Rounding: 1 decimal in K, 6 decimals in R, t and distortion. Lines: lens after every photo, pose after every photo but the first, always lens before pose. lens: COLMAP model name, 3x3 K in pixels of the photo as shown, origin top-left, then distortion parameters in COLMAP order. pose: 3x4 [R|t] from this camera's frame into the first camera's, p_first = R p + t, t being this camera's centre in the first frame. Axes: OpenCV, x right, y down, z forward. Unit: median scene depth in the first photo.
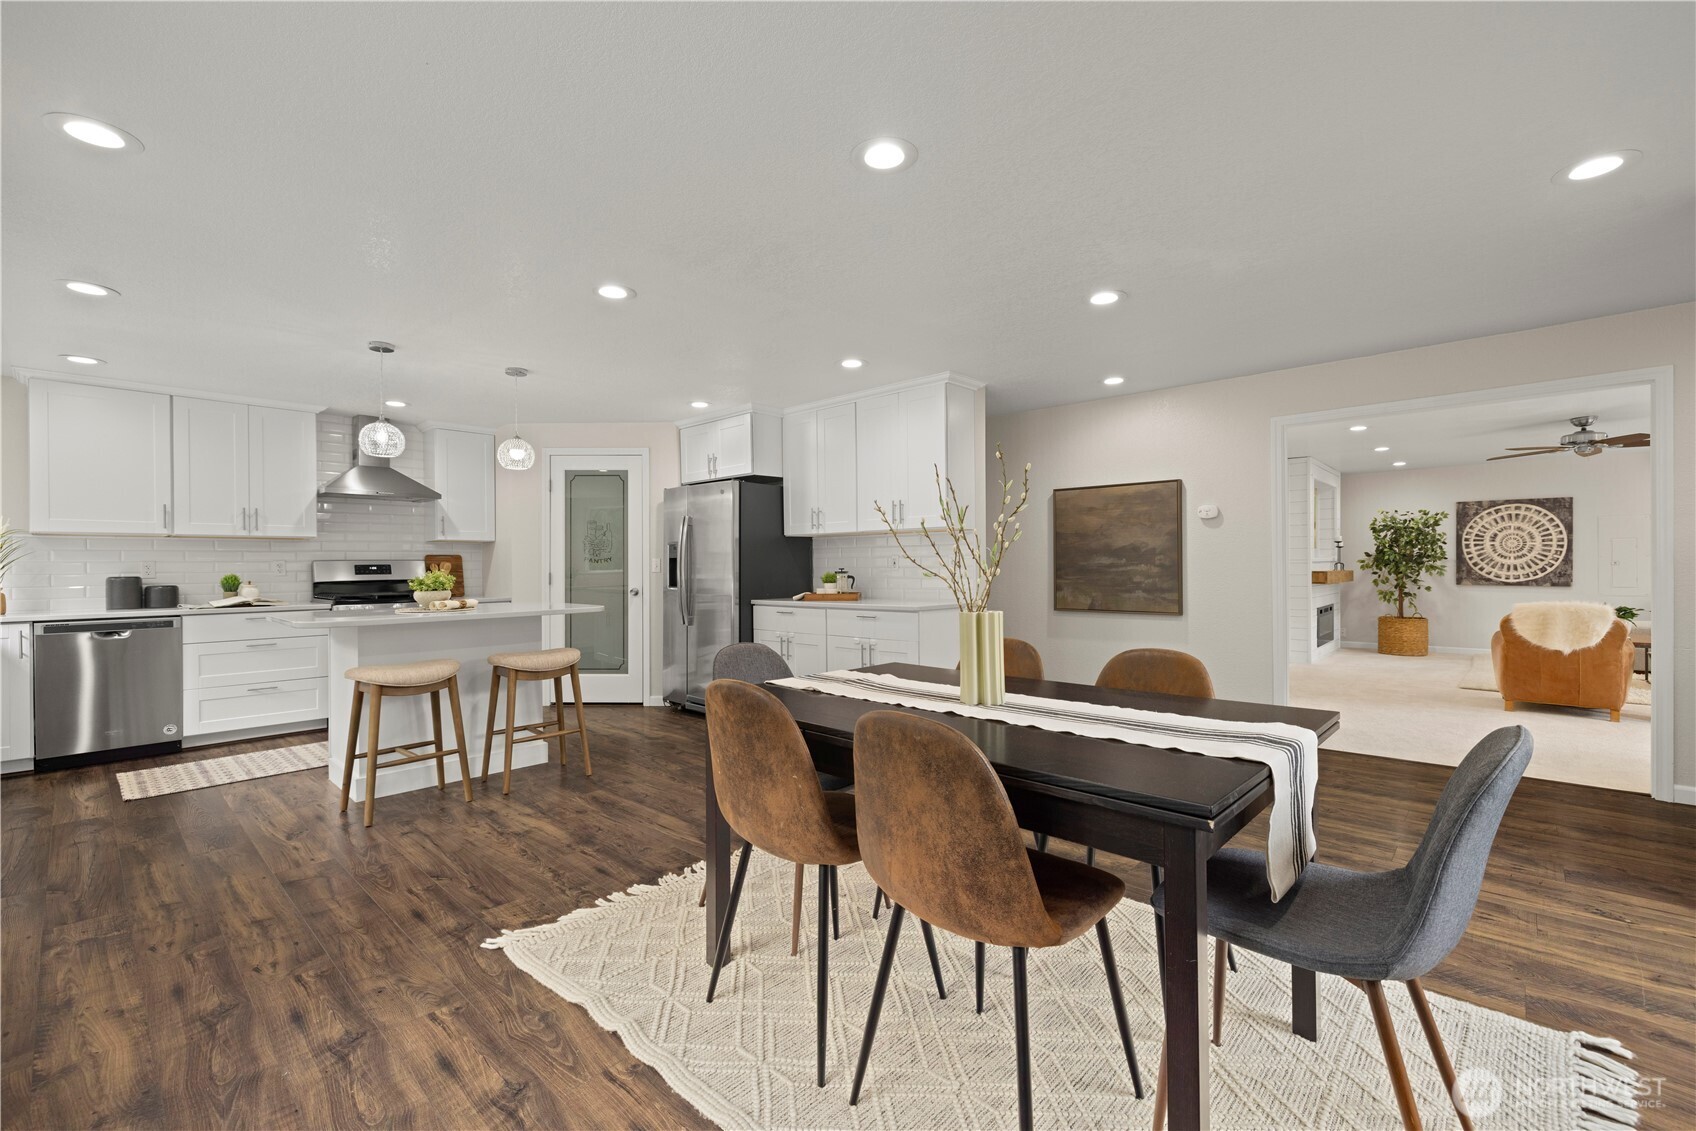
lens RADIAL K [[722.1, 0, 851.2], [0, 722.1, 565.7], [0, 0, 1]] dist [0.001847, 0.001201]
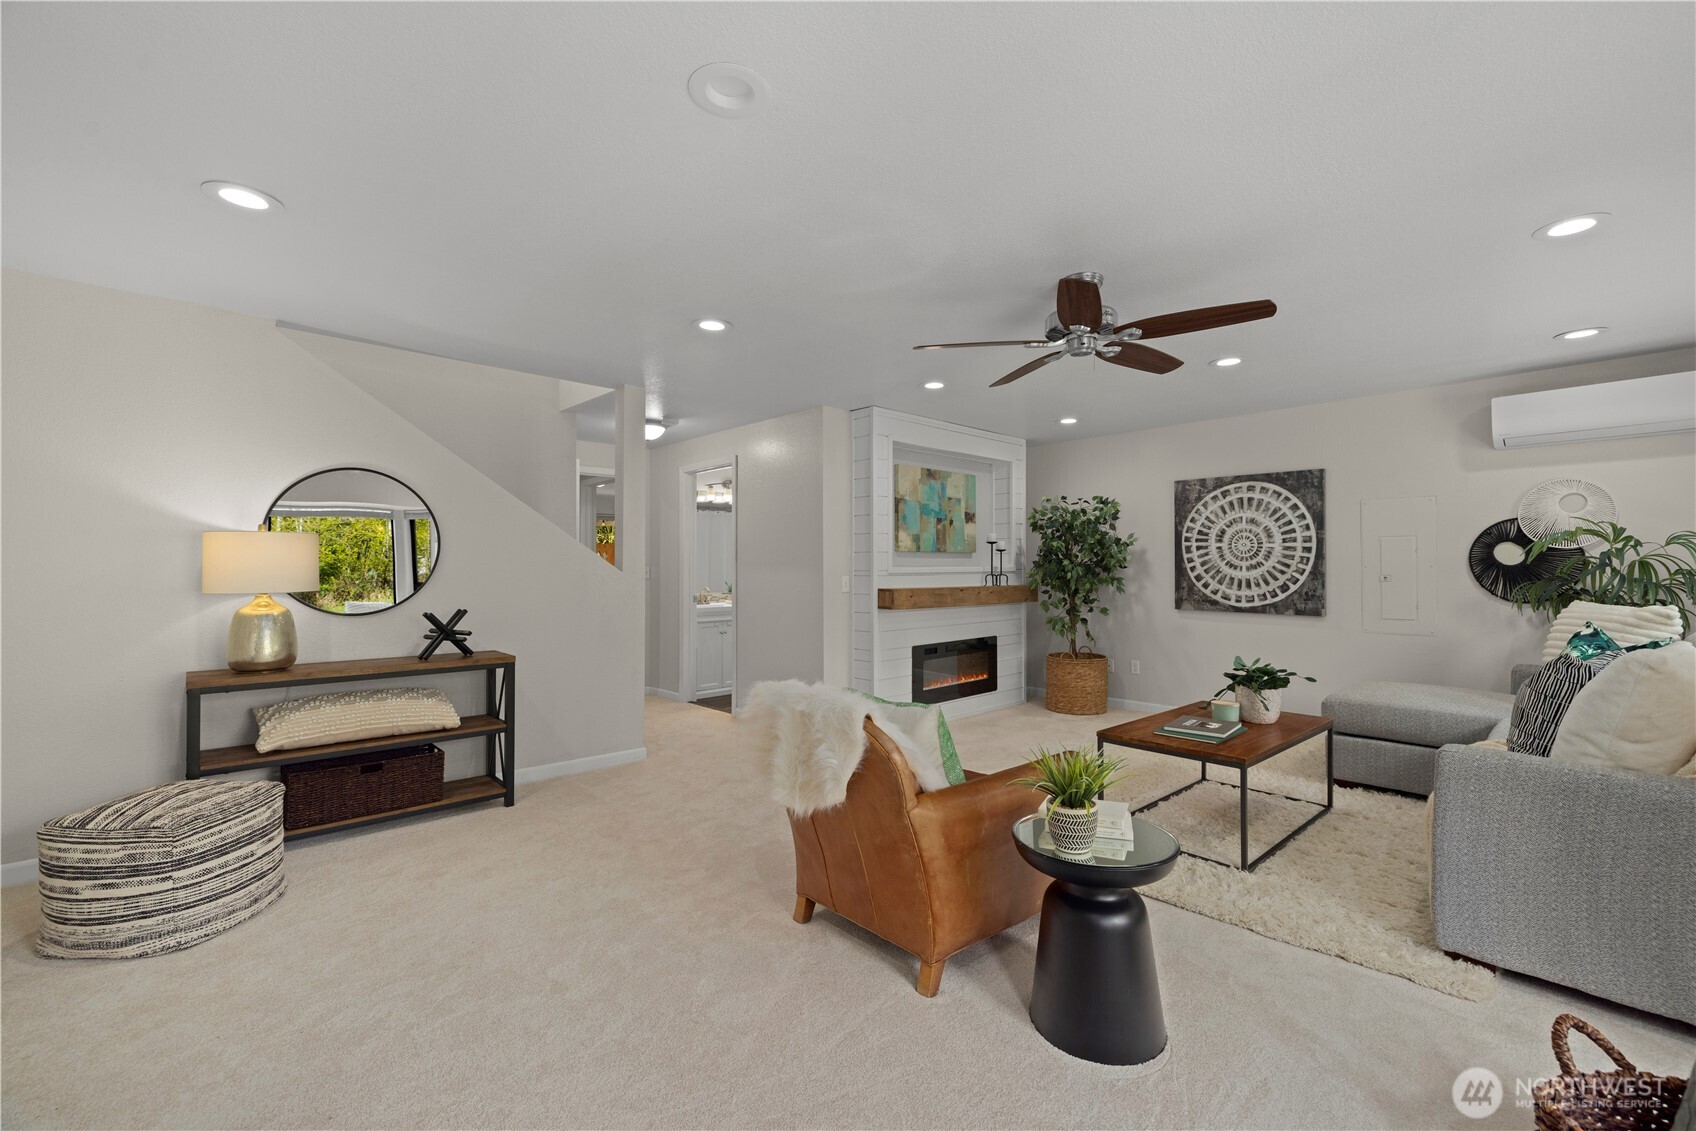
lens RADIAL K [[722.1, 0, 847.3], [0, 722.1, 563.7], [0, 0, 1]] dist [0.001847, 0.001201]
pose [[0.995021, 0.001188, -0.099660, 0.638962], [-0.001419, 0.999996, -0.002245, -0.012902], [0.099657, 0.002375, 0.995019, 0.346367]]
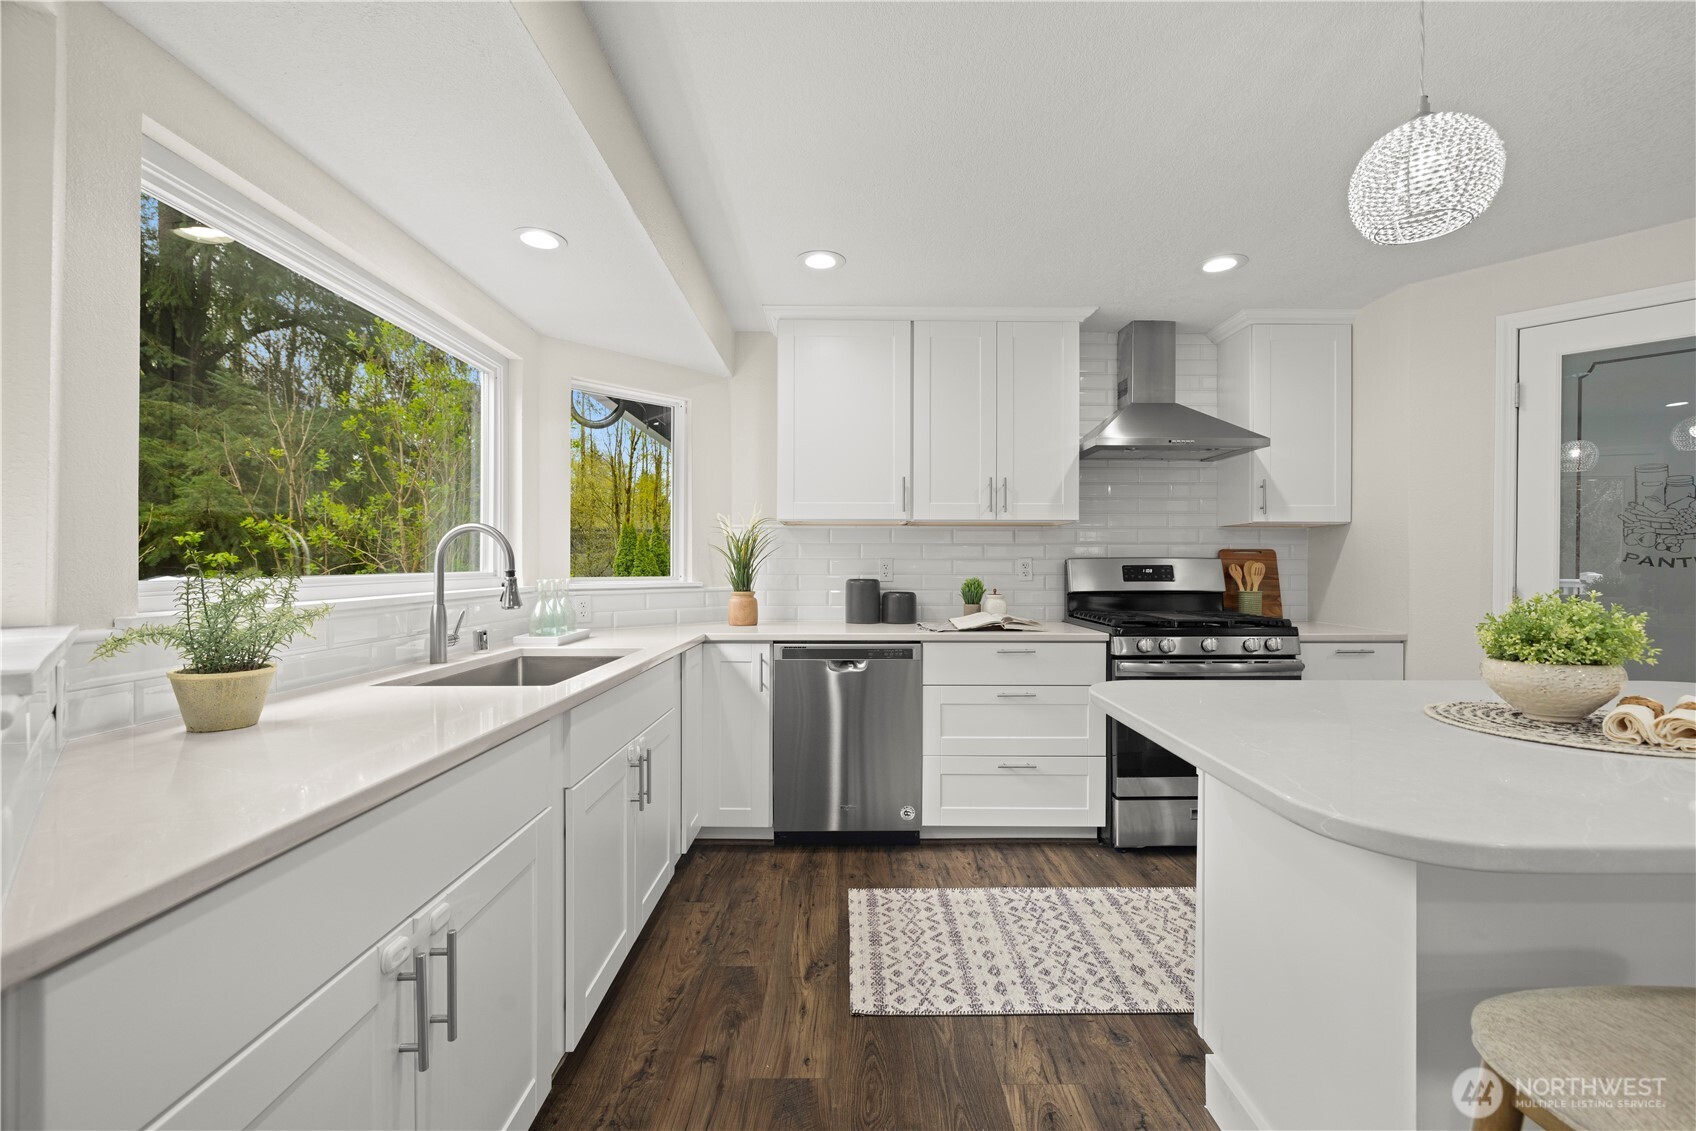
lens RADIAL K [[722.1, 0, 849.8], [0, 722.1, 561.8], [0, 0, 1]] dist [0.001847, 0.001201]
pose [[0.683074, 0.008002, -0.730305, -0.418701], [-0.009514, 0.999953, 0.002058, -0.003423], [0.730287, 0.005542, 0.683118, 0.429311]]
